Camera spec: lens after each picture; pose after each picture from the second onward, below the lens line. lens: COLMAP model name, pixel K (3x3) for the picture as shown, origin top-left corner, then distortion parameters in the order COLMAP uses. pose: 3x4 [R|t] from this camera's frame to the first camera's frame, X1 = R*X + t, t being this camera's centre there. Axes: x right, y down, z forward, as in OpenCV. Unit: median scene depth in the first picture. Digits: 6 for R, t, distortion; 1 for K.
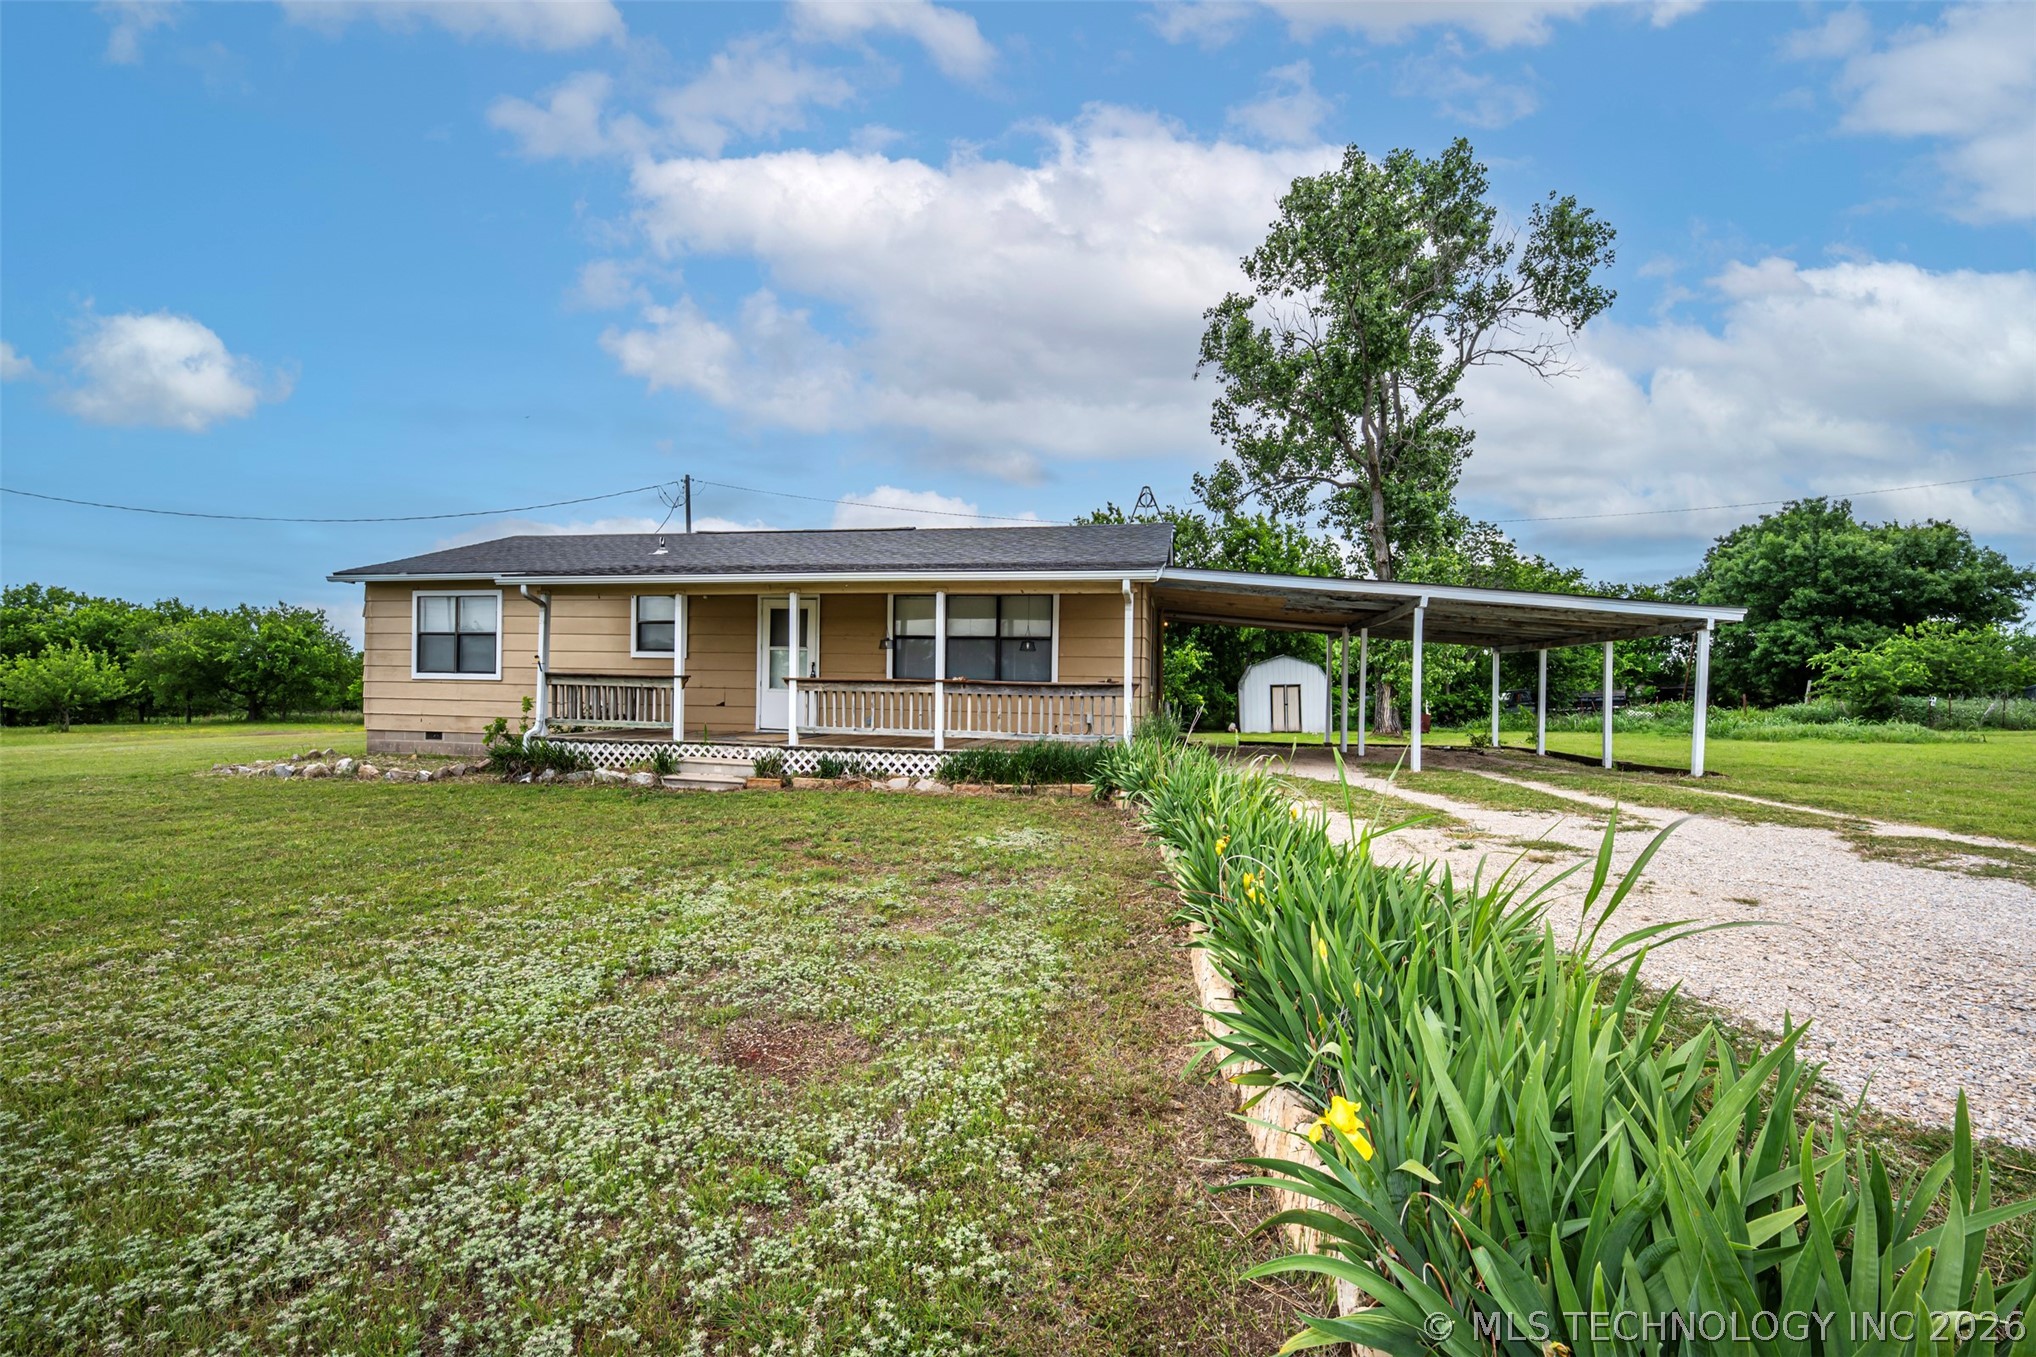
lens RADIAL K [[830.2, 0, 1021.2], [0, 830.2, 688.0], [0, 0, 1]] dist [-0.019685, -0.000179]
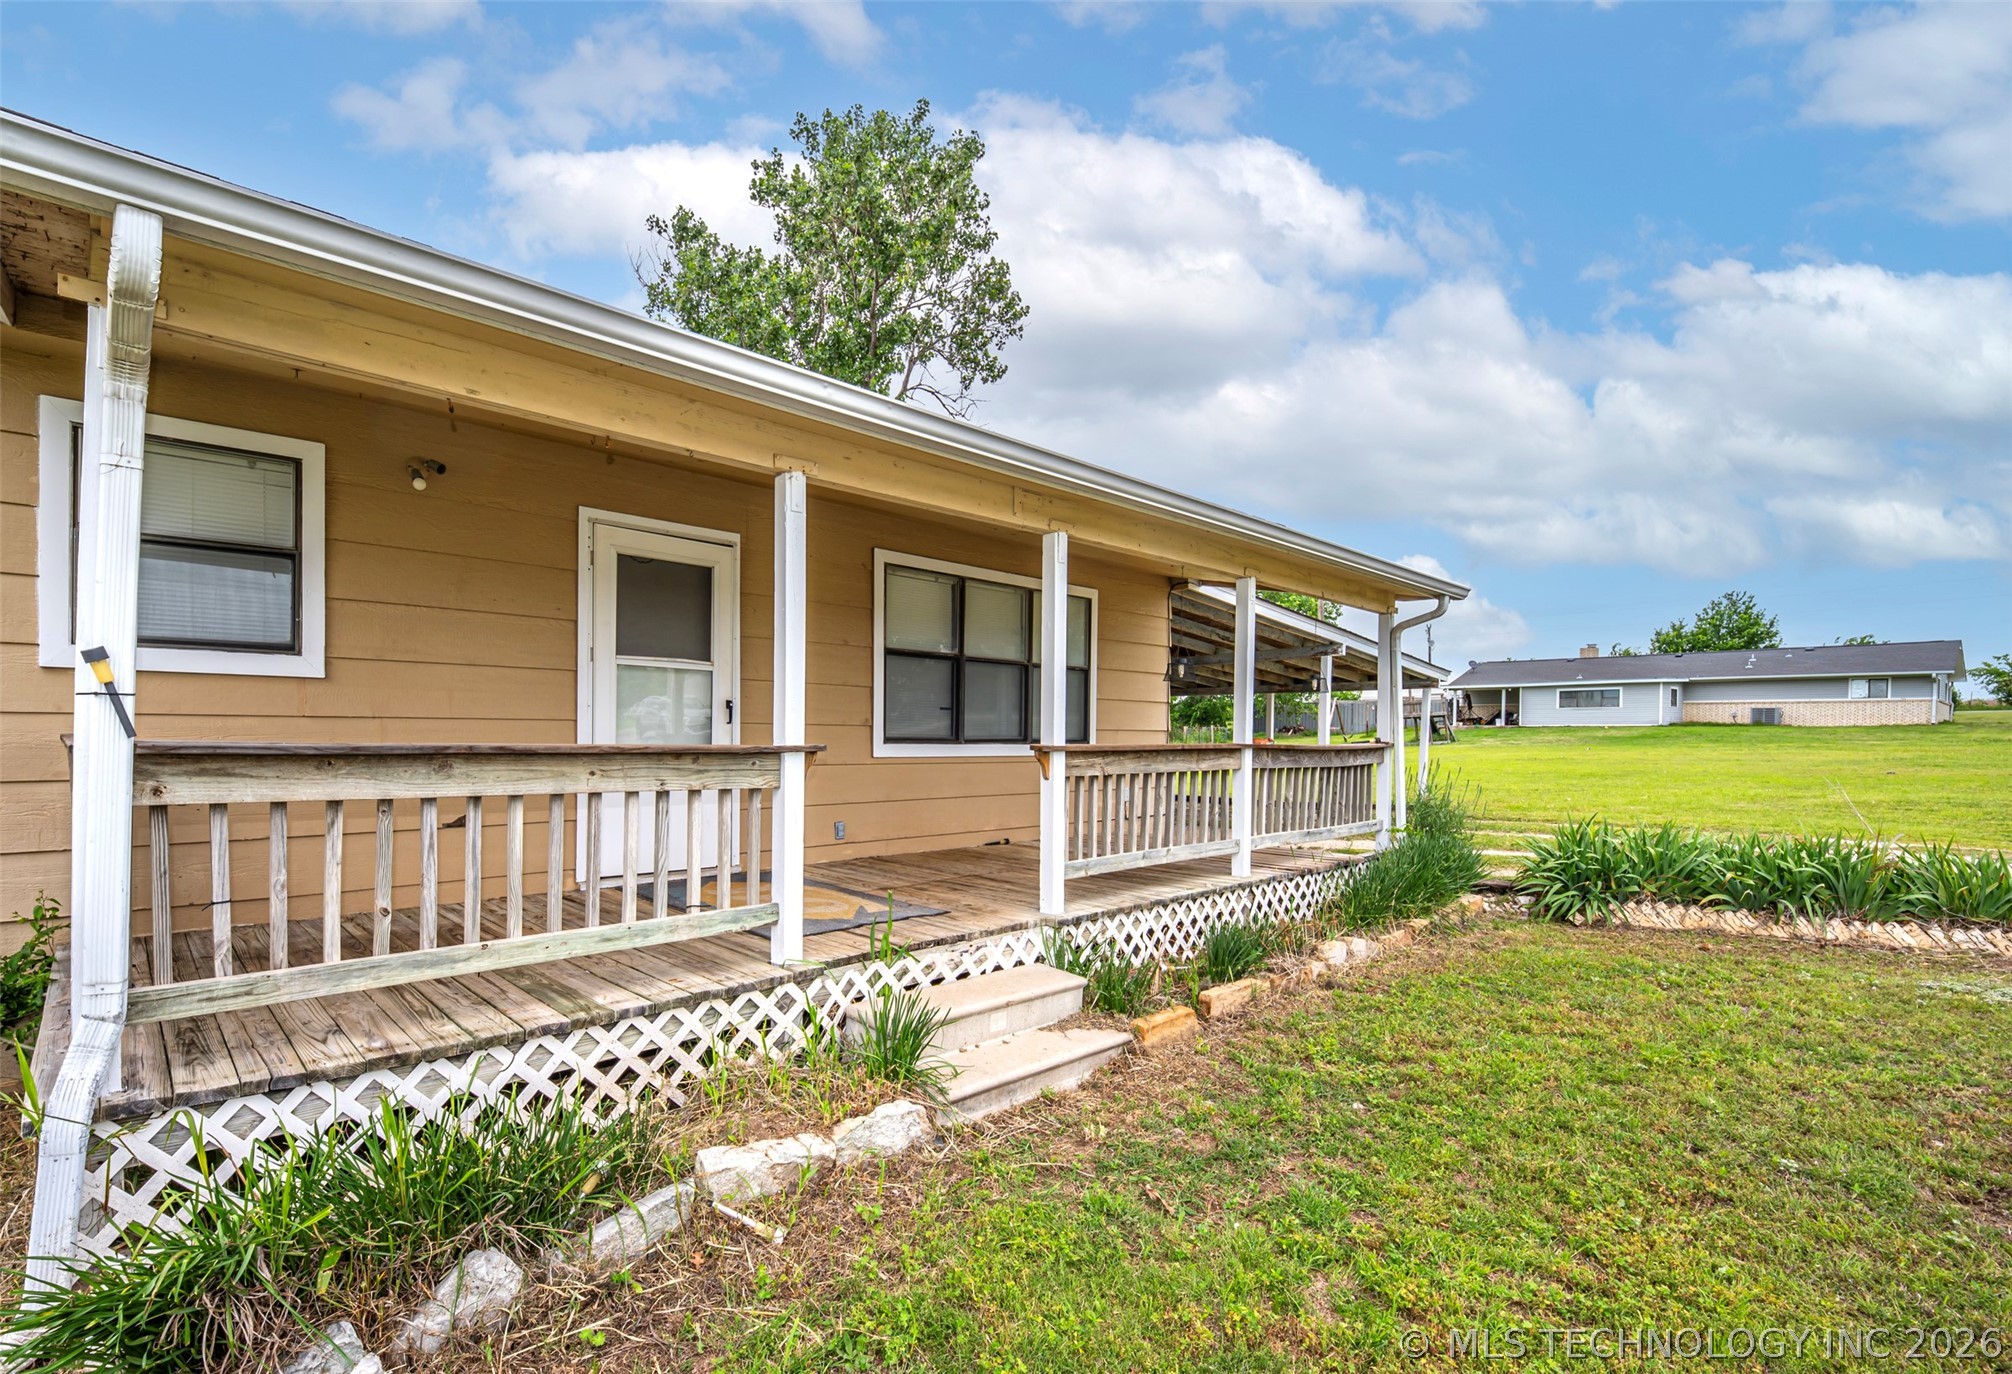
lens RADIAL K [[915.7, 0, 915.5], [0, 915.7, 744.9], [0, 0, 1]] dist [-0.010720, 0.000296]
pose [[0.605343, -0.020308, 0.795706, -0.495998], [0.006207, 0.999765, 0.020794, -0.016438], [-0.795940, -0.007648, 0.605327, 0.584882]]
